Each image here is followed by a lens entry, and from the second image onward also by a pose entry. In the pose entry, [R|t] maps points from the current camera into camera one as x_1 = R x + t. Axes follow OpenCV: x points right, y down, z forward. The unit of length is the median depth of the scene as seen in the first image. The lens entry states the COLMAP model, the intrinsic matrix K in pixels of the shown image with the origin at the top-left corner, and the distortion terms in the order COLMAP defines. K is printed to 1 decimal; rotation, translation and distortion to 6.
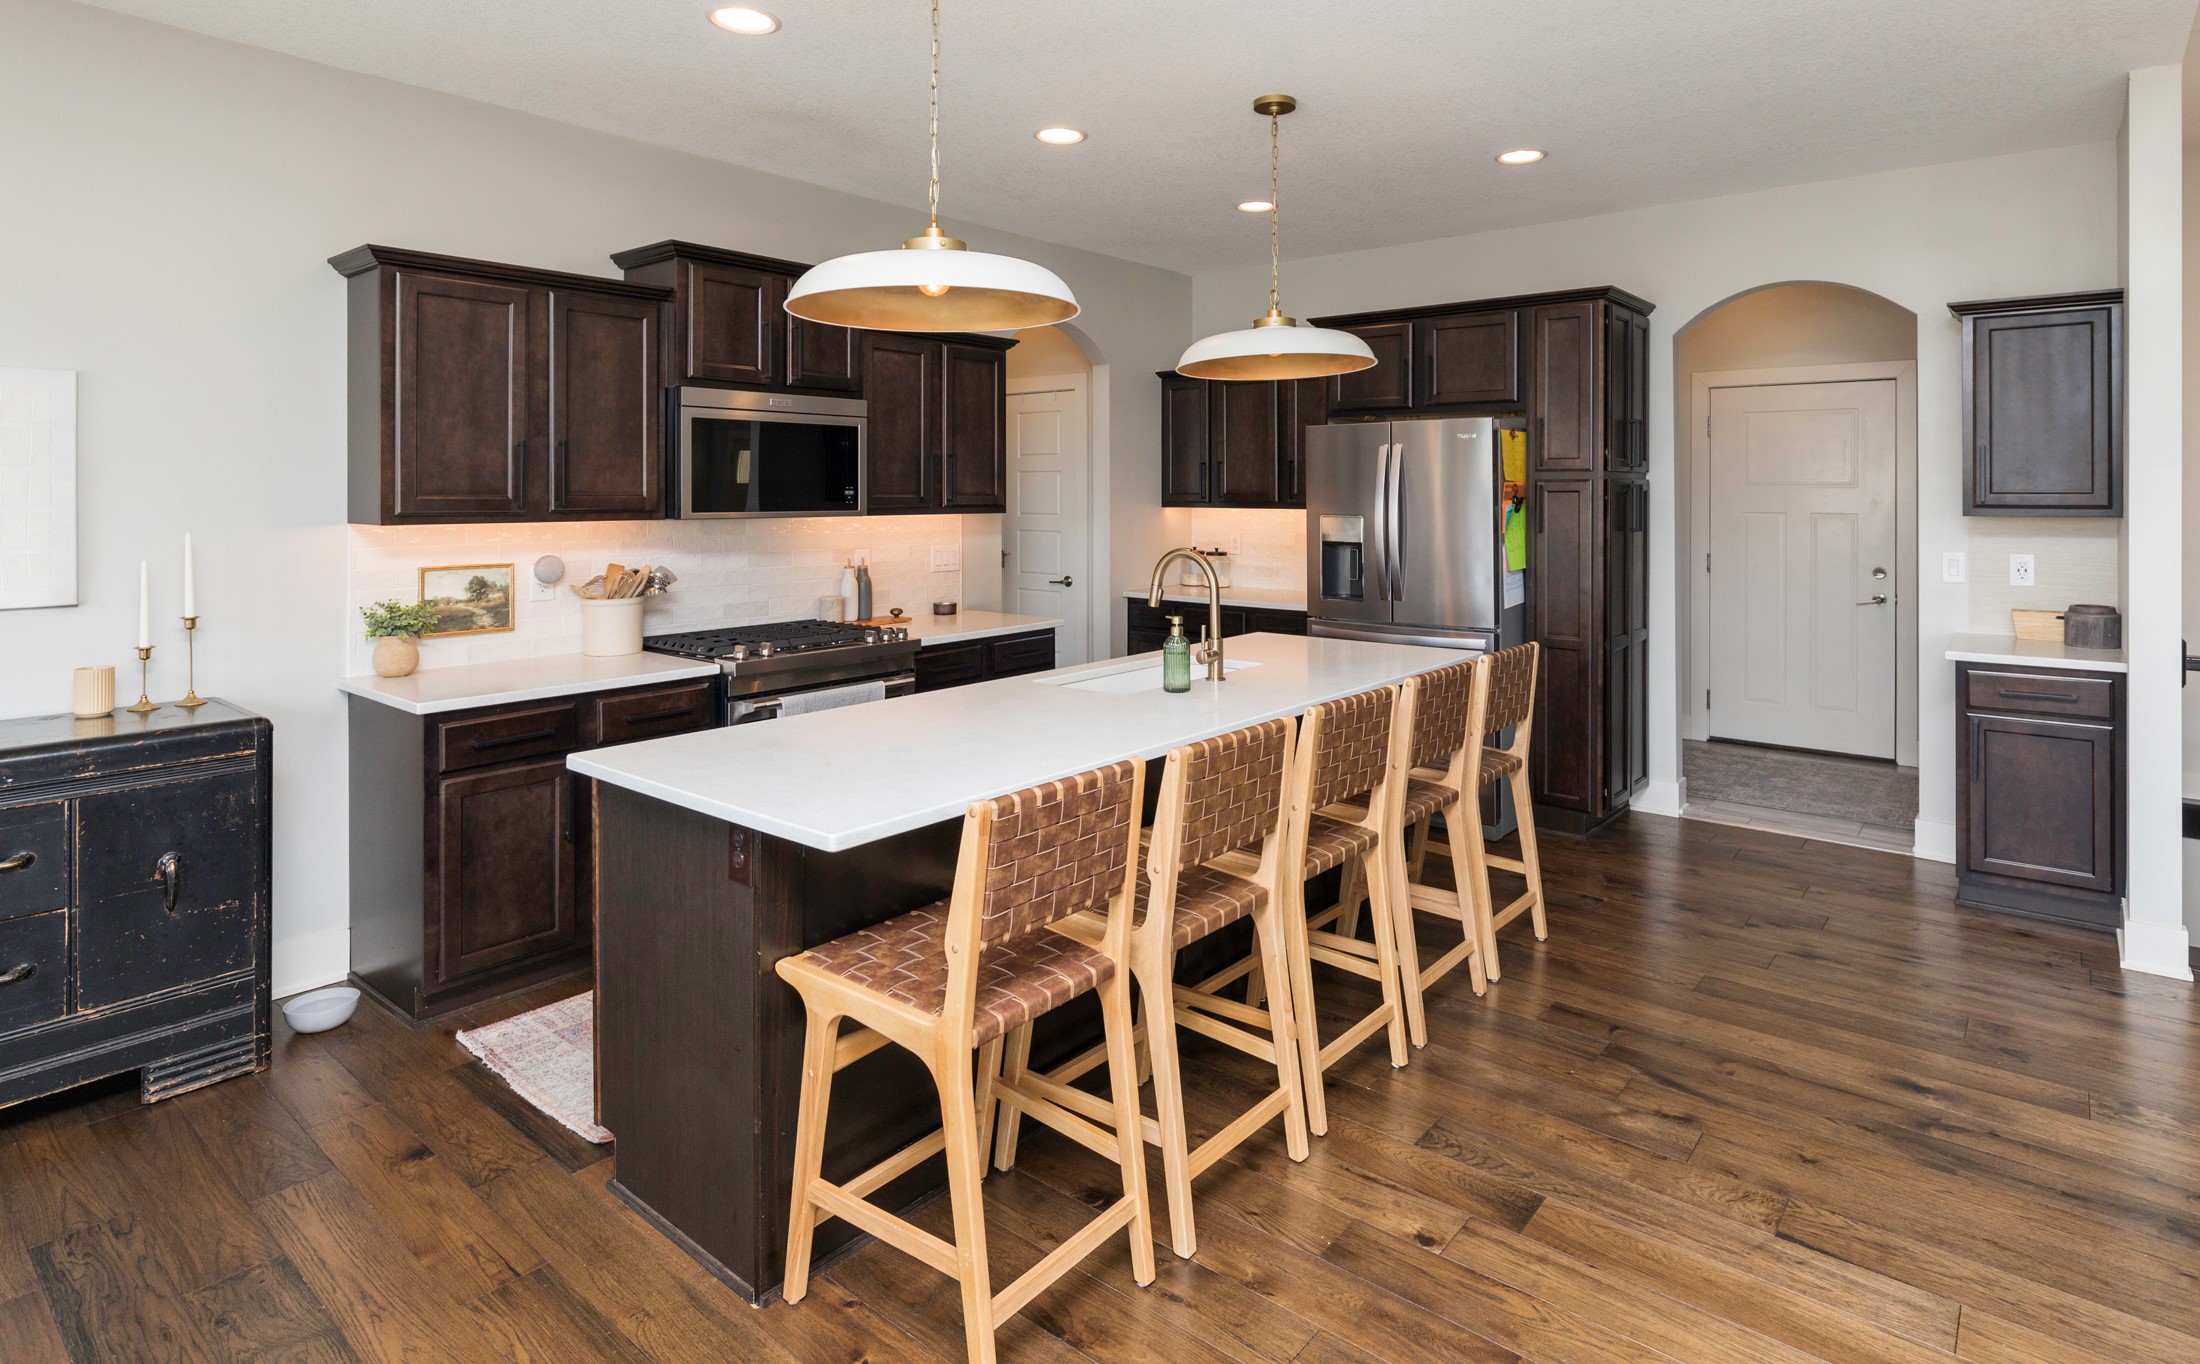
lens RADIAL K [[1078.2, 0, 1180.6], [0, 1078.2, 495.6], [0, 0, 1]] dist [-0.002876, -0.001550]
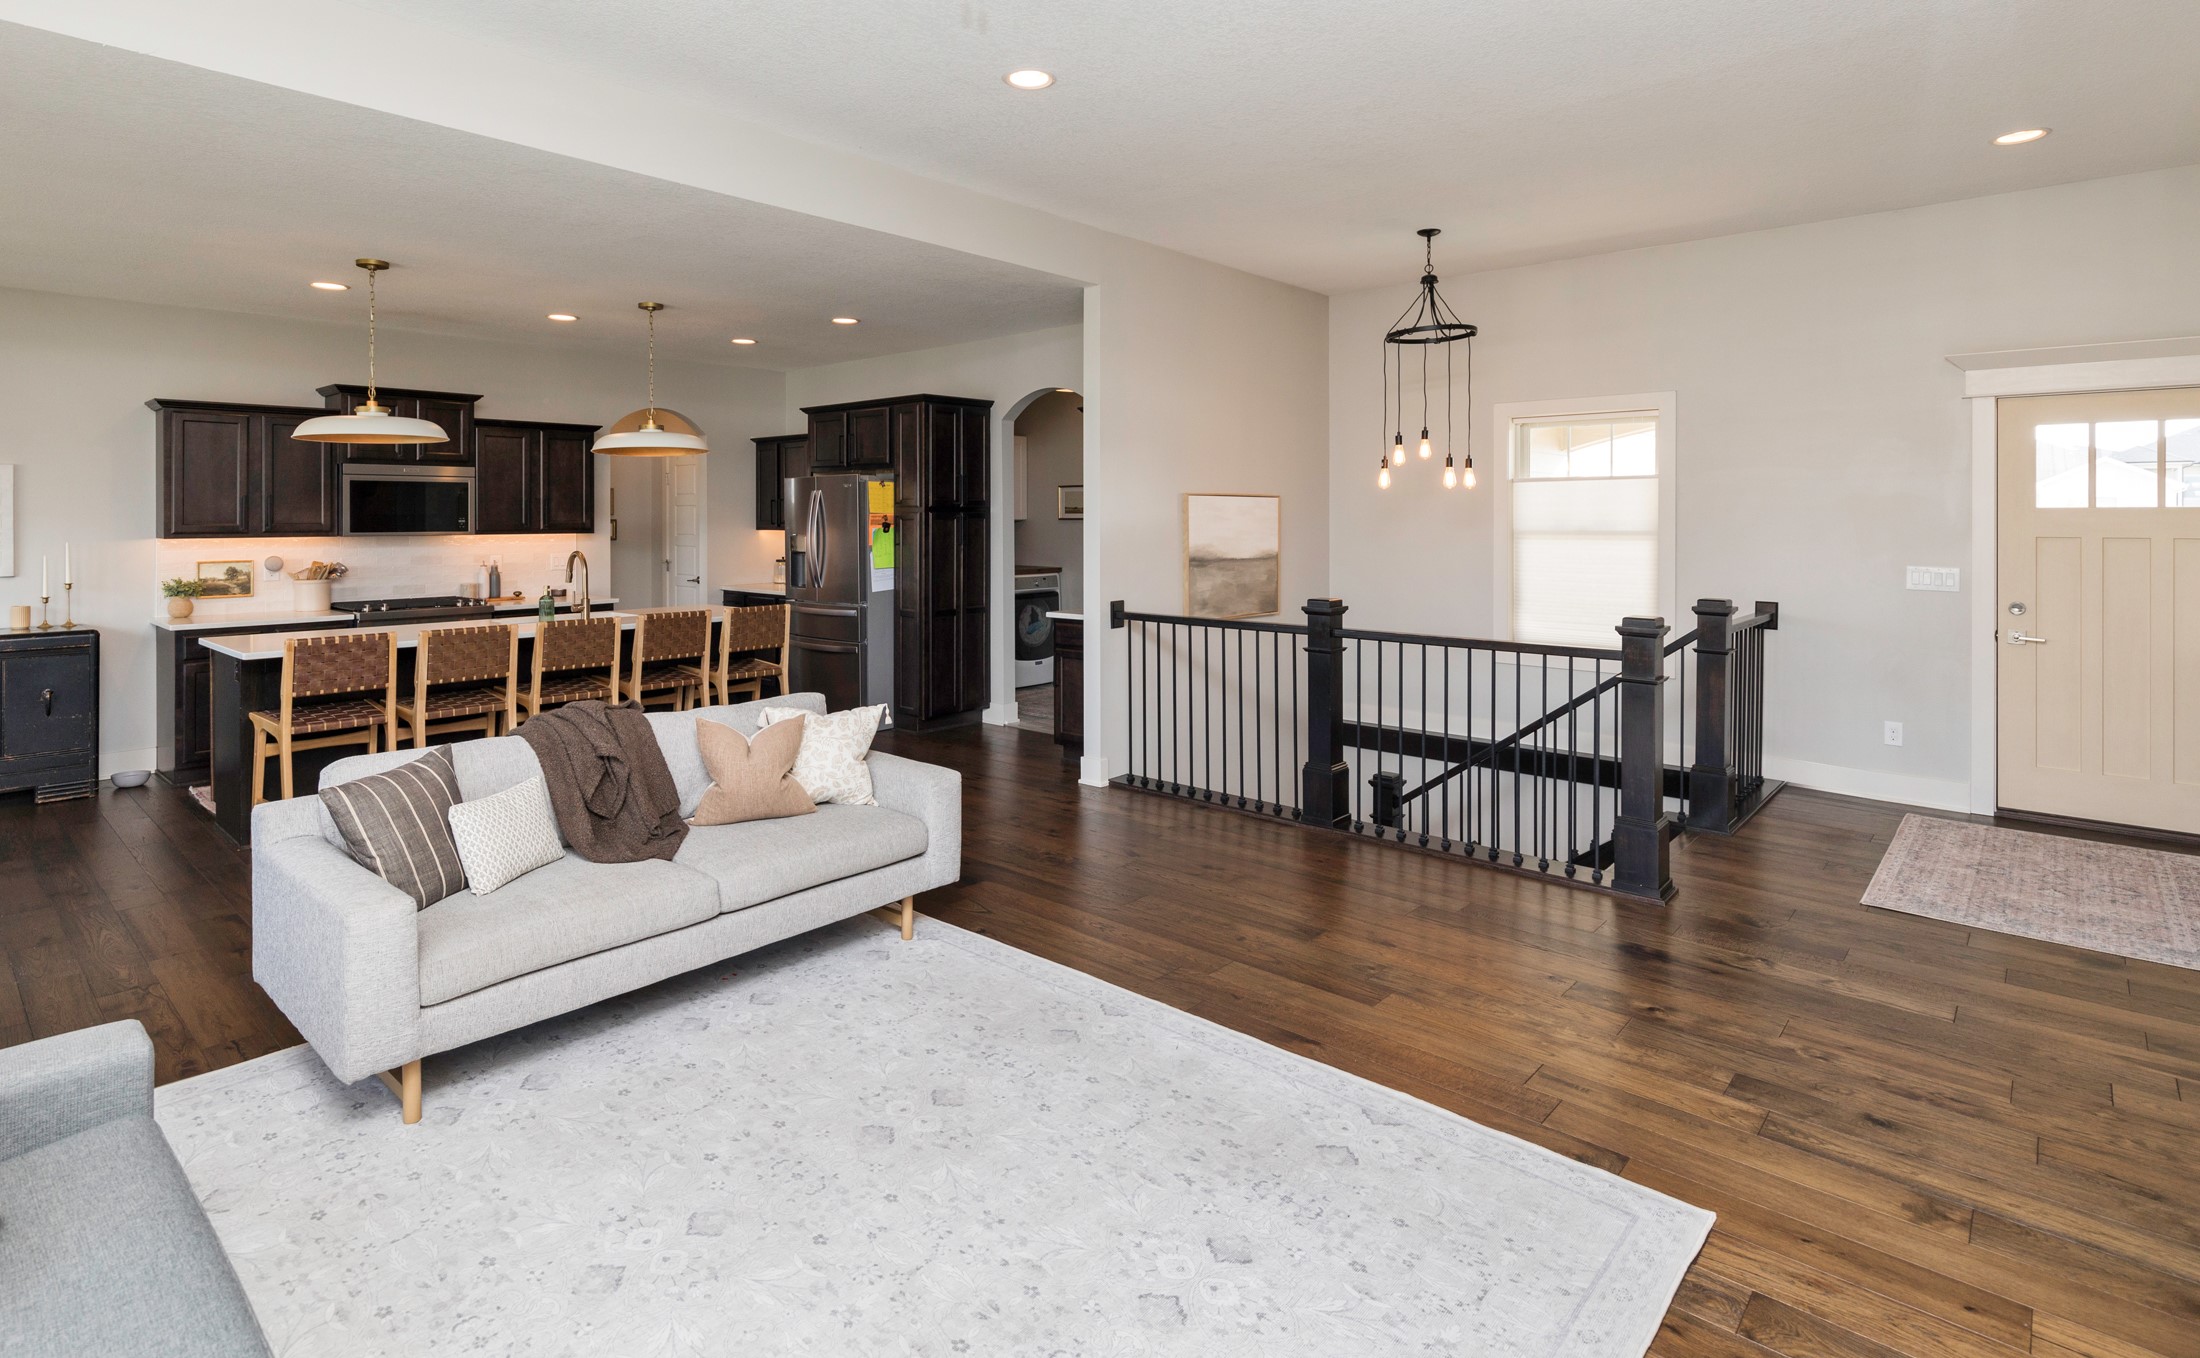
lens RADIAL K [[1078.2, 0, 1130.9], [0, 1078.2, 509.4], [0, 0, 1]] dist [-0.002876, -0.001550]
pose [[0.998141, -0.002000, -0.060911, 1.009178], [0.001595, 0.999976, -0.006707, -0.008950], [0.060923, 0.006597, 0.998121, -0.758825]]
